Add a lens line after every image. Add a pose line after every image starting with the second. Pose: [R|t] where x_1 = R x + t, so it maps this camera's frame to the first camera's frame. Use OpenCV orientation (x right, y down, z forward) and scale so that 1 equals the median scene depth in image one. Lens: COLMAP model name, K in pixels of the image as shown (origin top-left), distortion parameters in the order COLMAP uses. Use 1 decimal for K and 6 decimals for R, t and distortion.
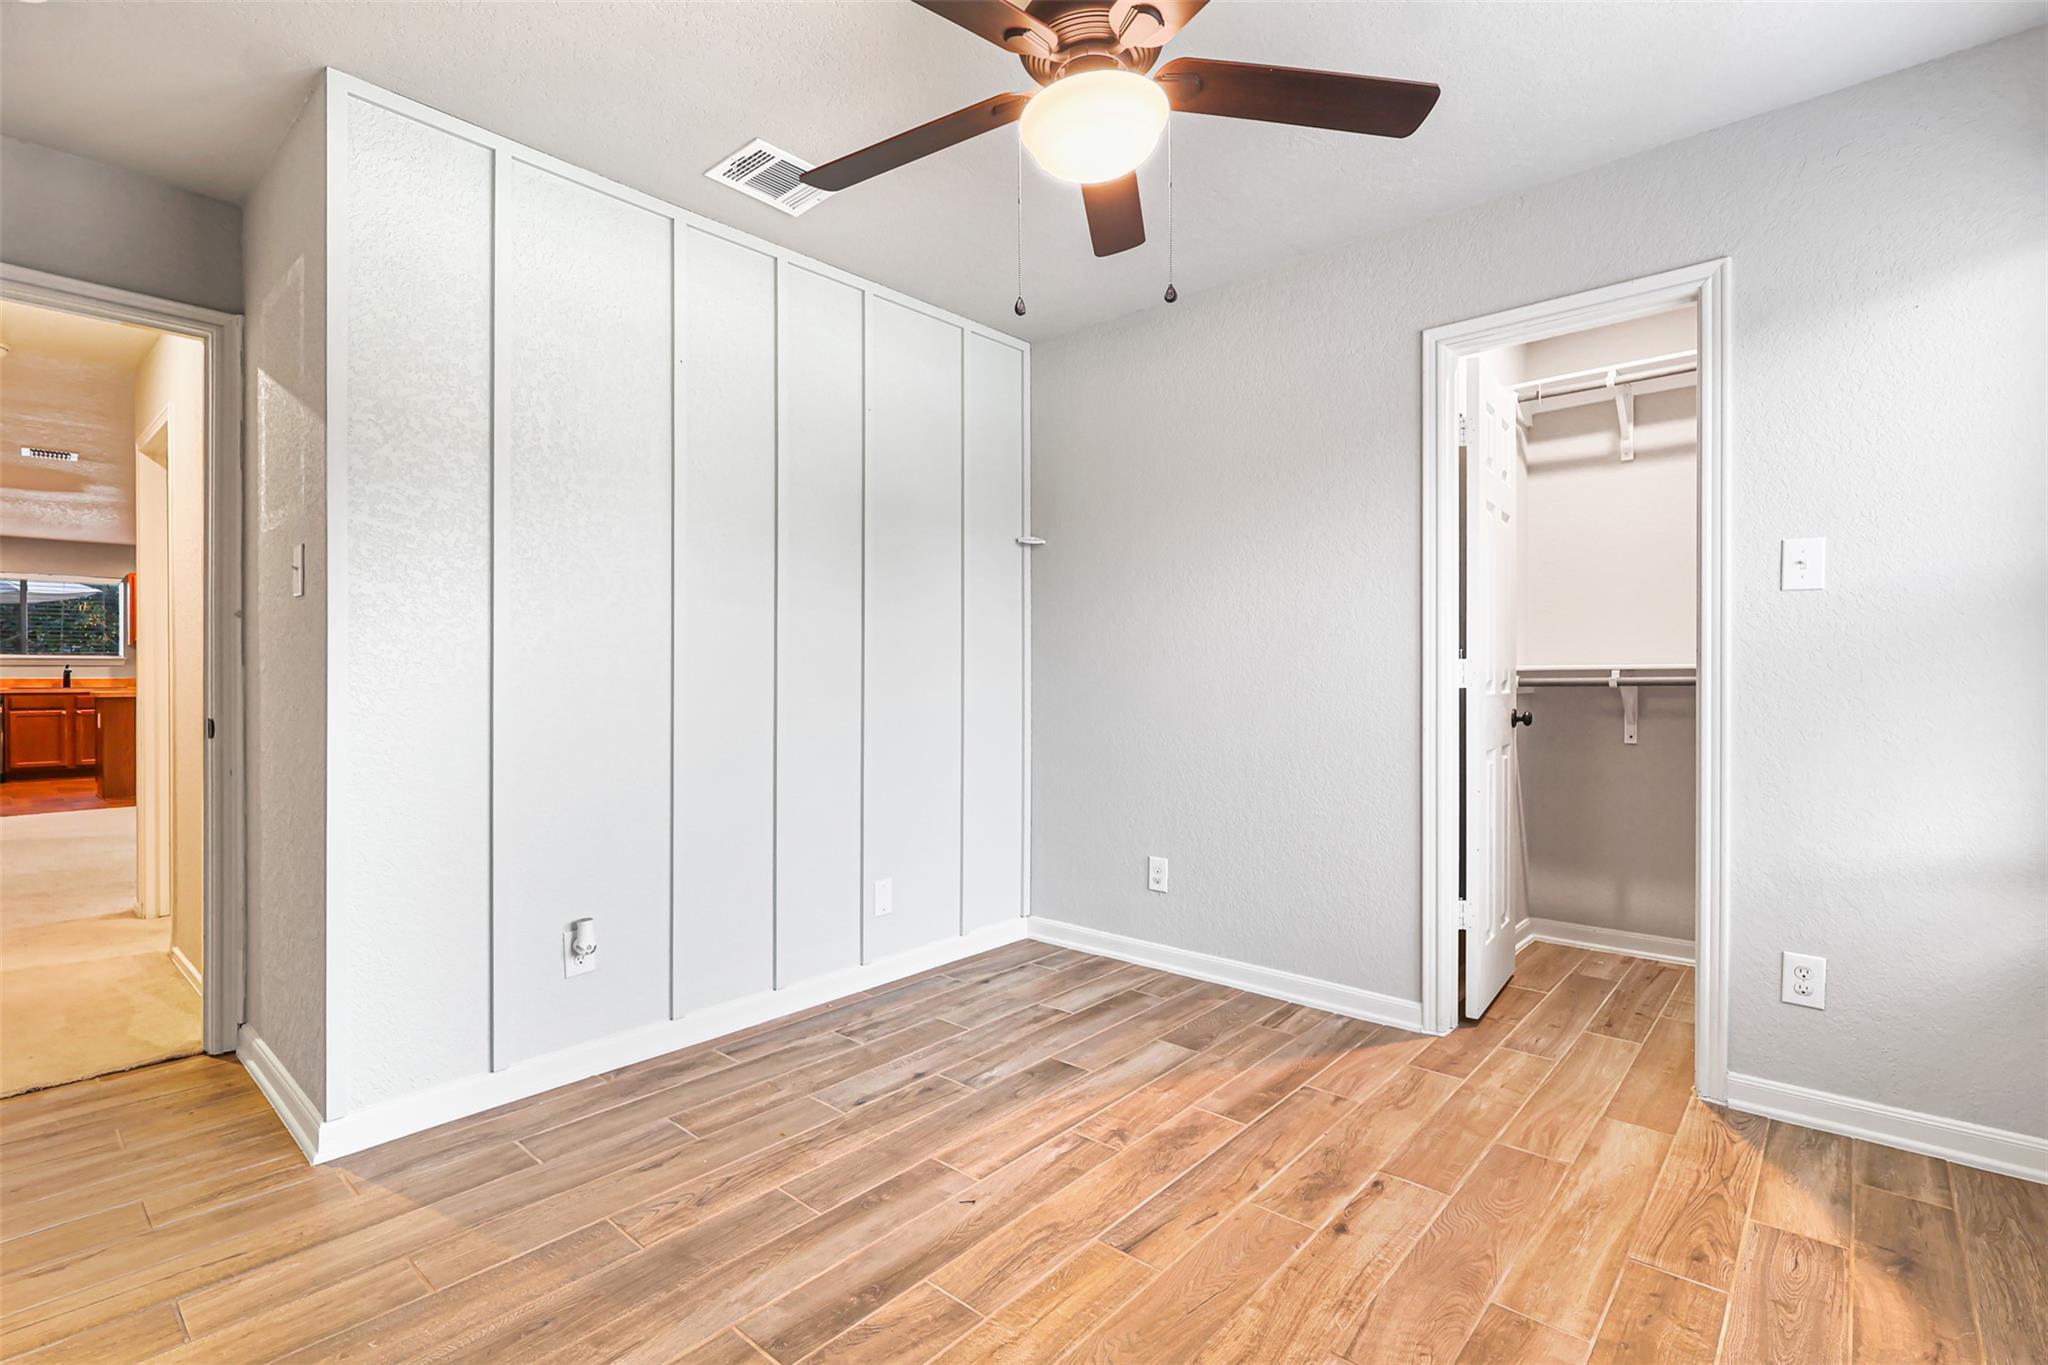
lens RADIAL K [[948.2, 0, 1014.0], [0, 948.2, 683.5], [0, 0, 1]] dist [0.003872, 0.000413]
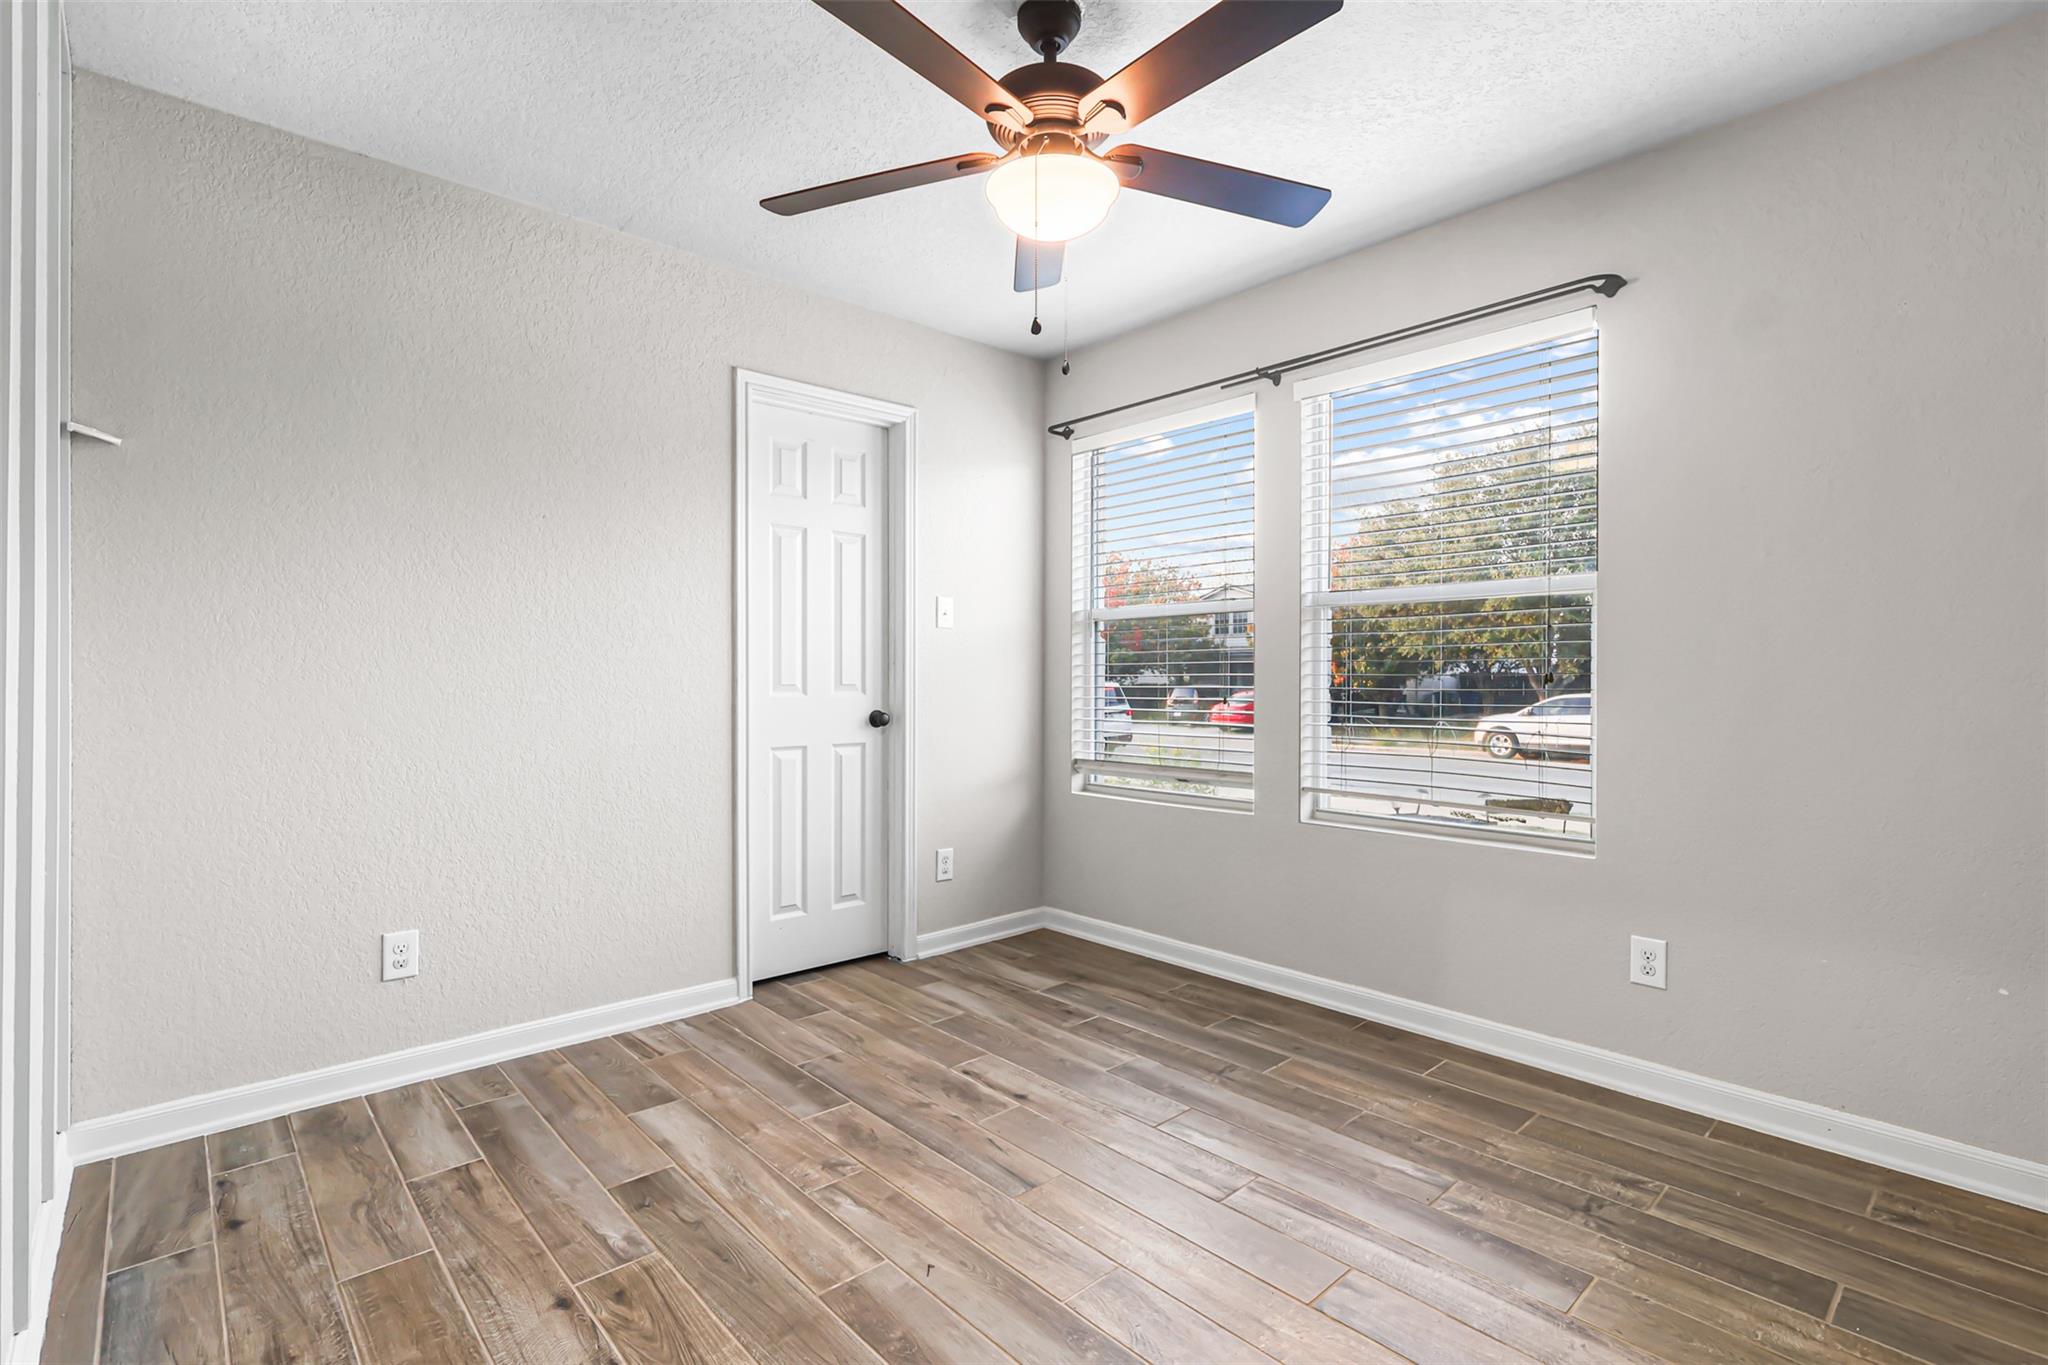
lens RADIAL K [[948.2, 0, 1013.3], [0, 948.2, 683.3], [0, 0, 1]] dist [0.003872, 0.000413]
pose [[0.102100, -0.001301, 0.994773, -0.704578], [0.006122, 0.999981, 0.000680, -0.002957], [-0.994755, 0.006021, 0.102106, 0.630171]]
